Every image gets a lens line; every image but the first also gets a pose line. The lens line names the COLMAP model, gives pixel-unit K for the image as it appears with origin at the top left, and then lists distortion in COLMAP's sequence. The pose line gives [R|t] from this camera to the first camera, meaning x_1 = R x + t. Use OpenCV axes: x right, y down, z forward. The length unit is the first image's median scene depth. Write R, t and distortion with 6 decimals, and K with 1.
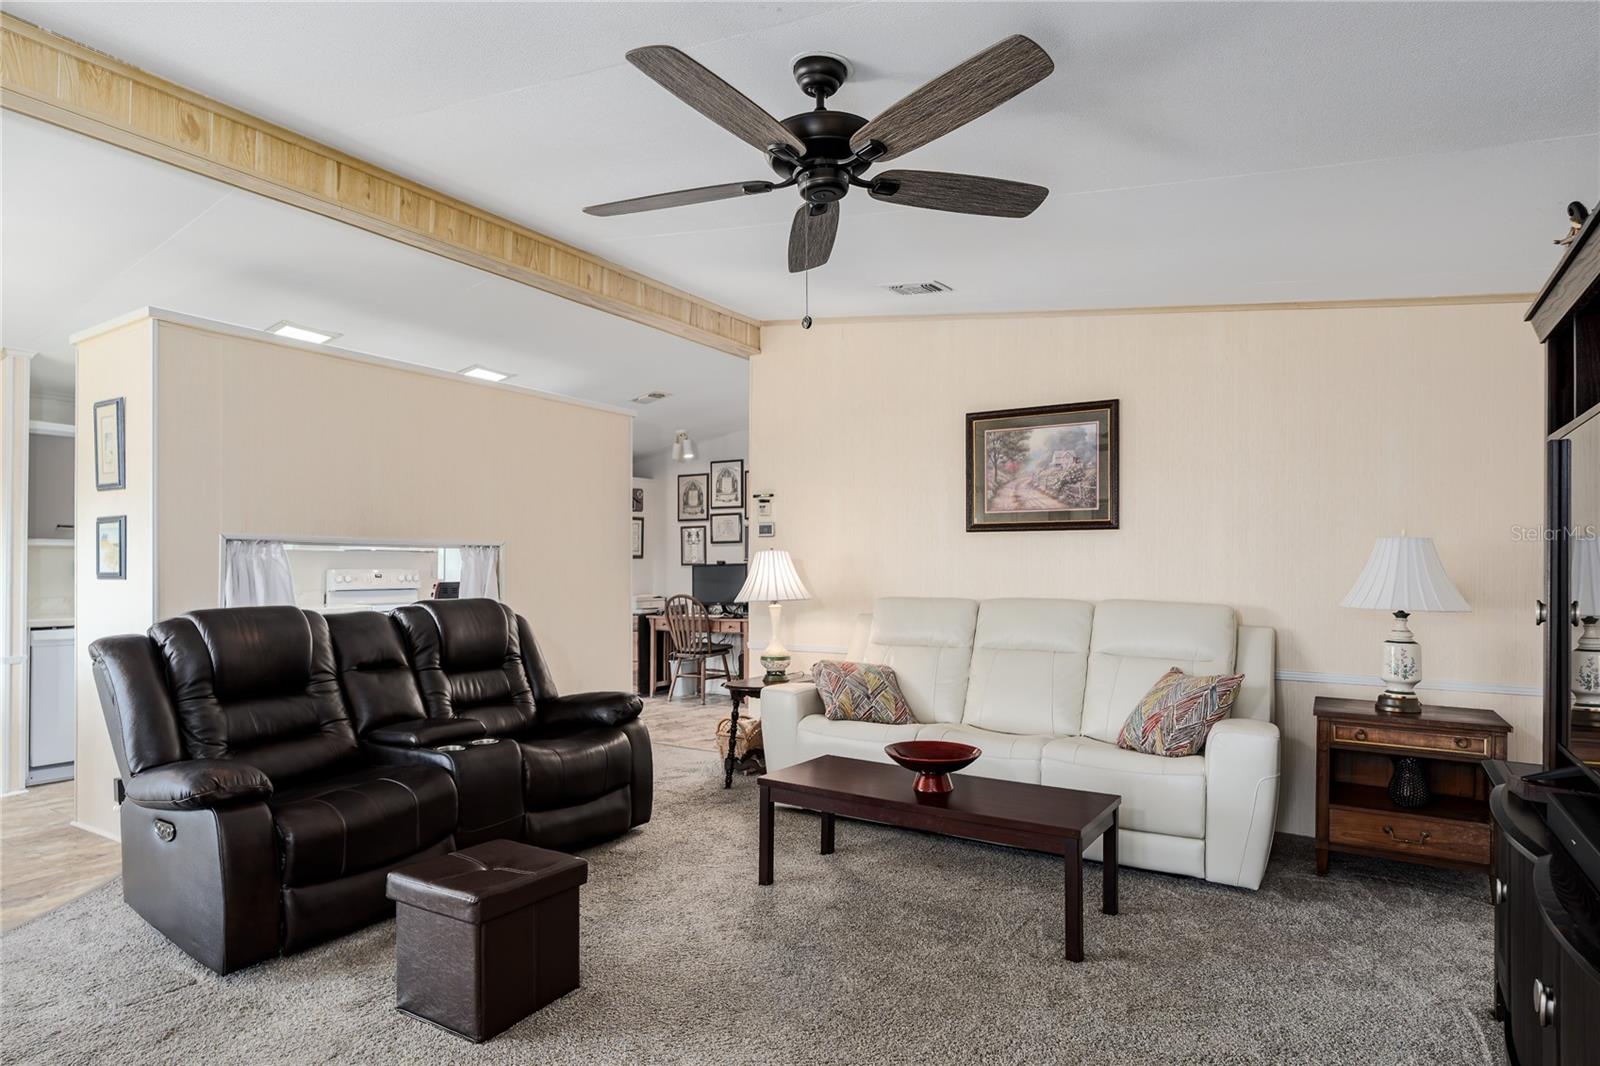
lens RADIAL K [[884.0, 0, 796.4], [0, 884.0, 561.0], [0, 0, 1]] dist [0.001086, 0.000172]
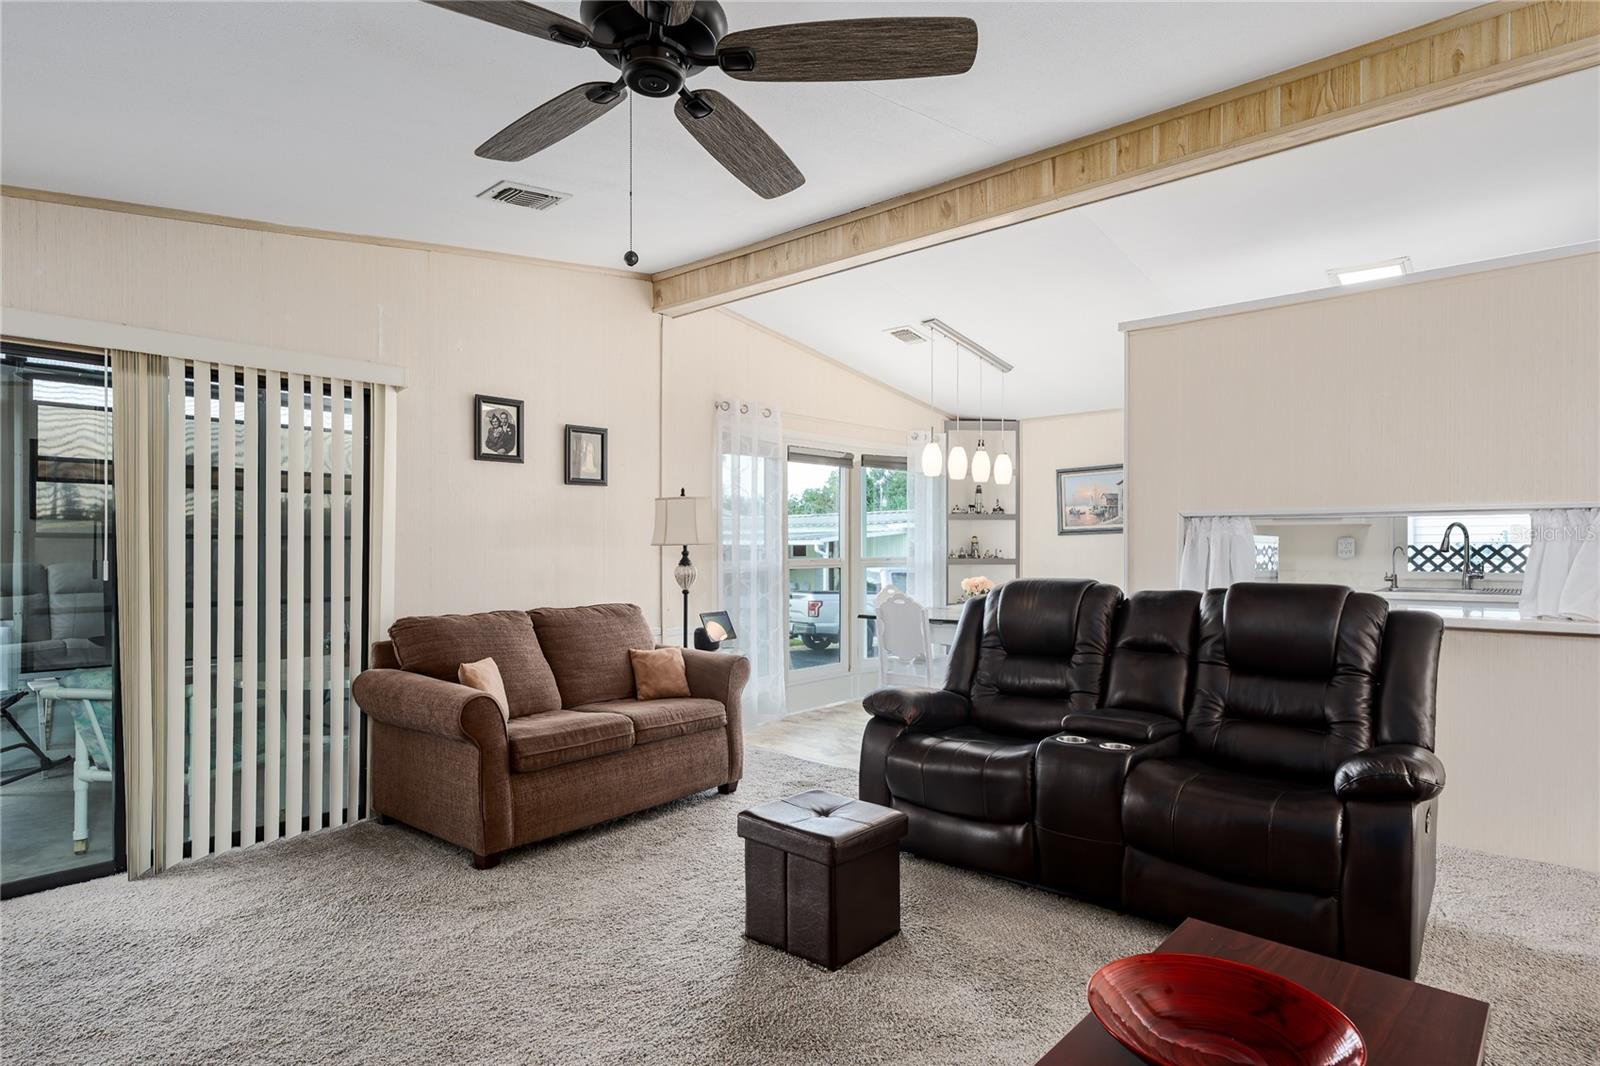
lens RADIAL K [[870.5, 0, 790.0], [0, 870.5, 538.8], [0, 0, 1]] dist [0.003102, 0.000733]
pose [[-0.162416, -0.013418, -0.986631, 0.403913], [0.006408, 0.999872, -0.014653, 0.012069], [0.986702, -0.008702, -0.162309, 0.625726]]
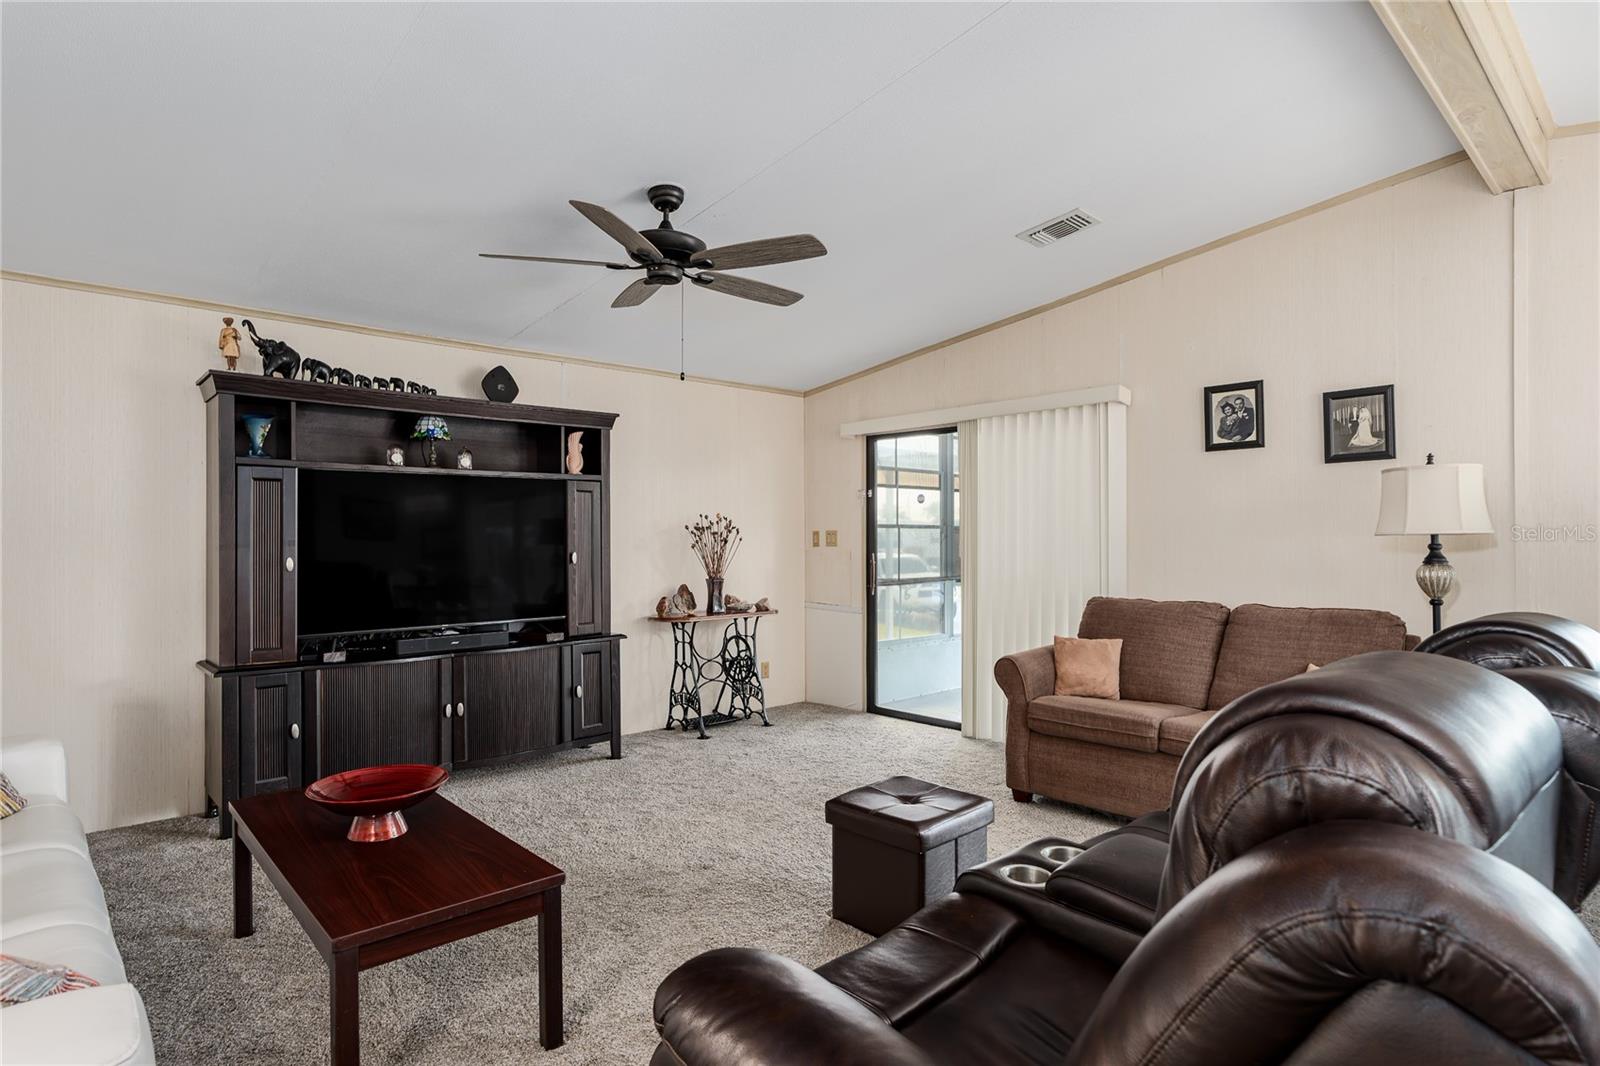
lens RADIAL K [[870.5, 0, 790.0], [0, 870.5, 538.8], [0, 0, 1]] dist [0.003102, 0.000733]
pose [[-0.966807, 0.002593, 0.255493, -0.264208], [0.002352, 0.999996, -0.001248, 0.006318], [-0.255496, -0.000605, -0.966810, 1.172506]]
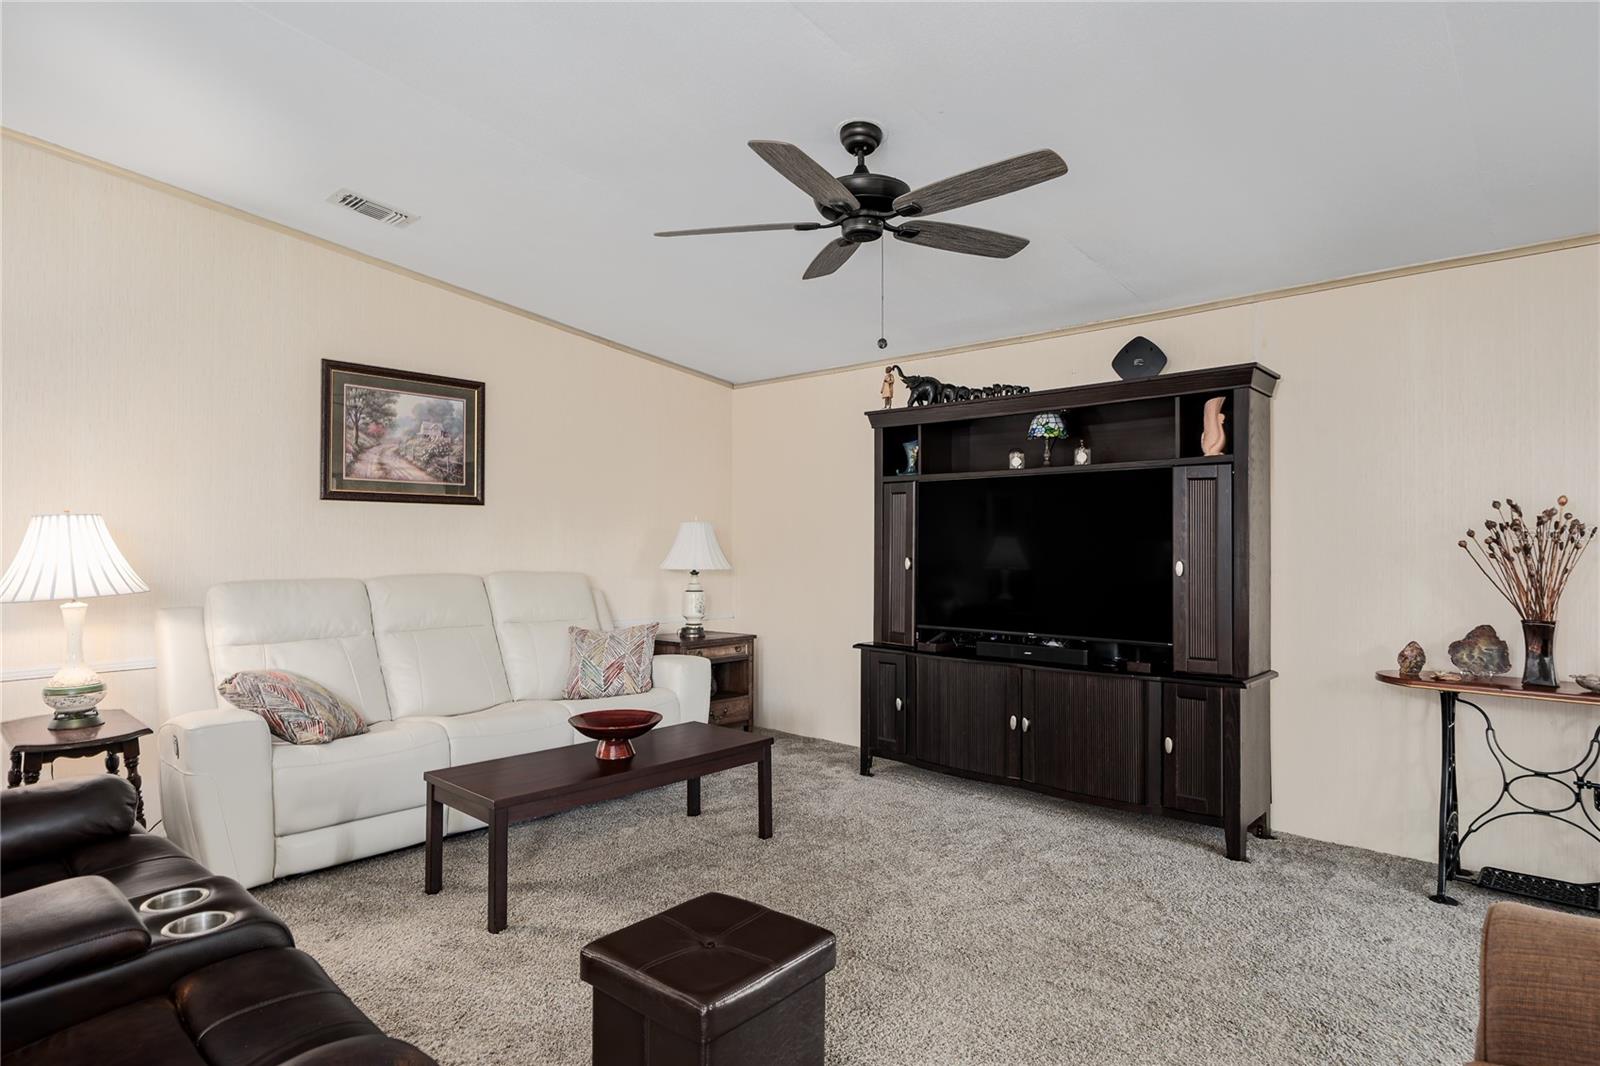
lens RADIAL K [[870.5, 0, 790.0], [0, 870.5, 538.8], [0, 0, 1]] dist [0.003102, 0.000733]
pose [[0.176502, 0.003824, 0.984293, -0.583235], [-0.005893, 0.999979, -0.002828, 0.004412], [-0.984283, -0.005301, 0.176521, 0.446303]]
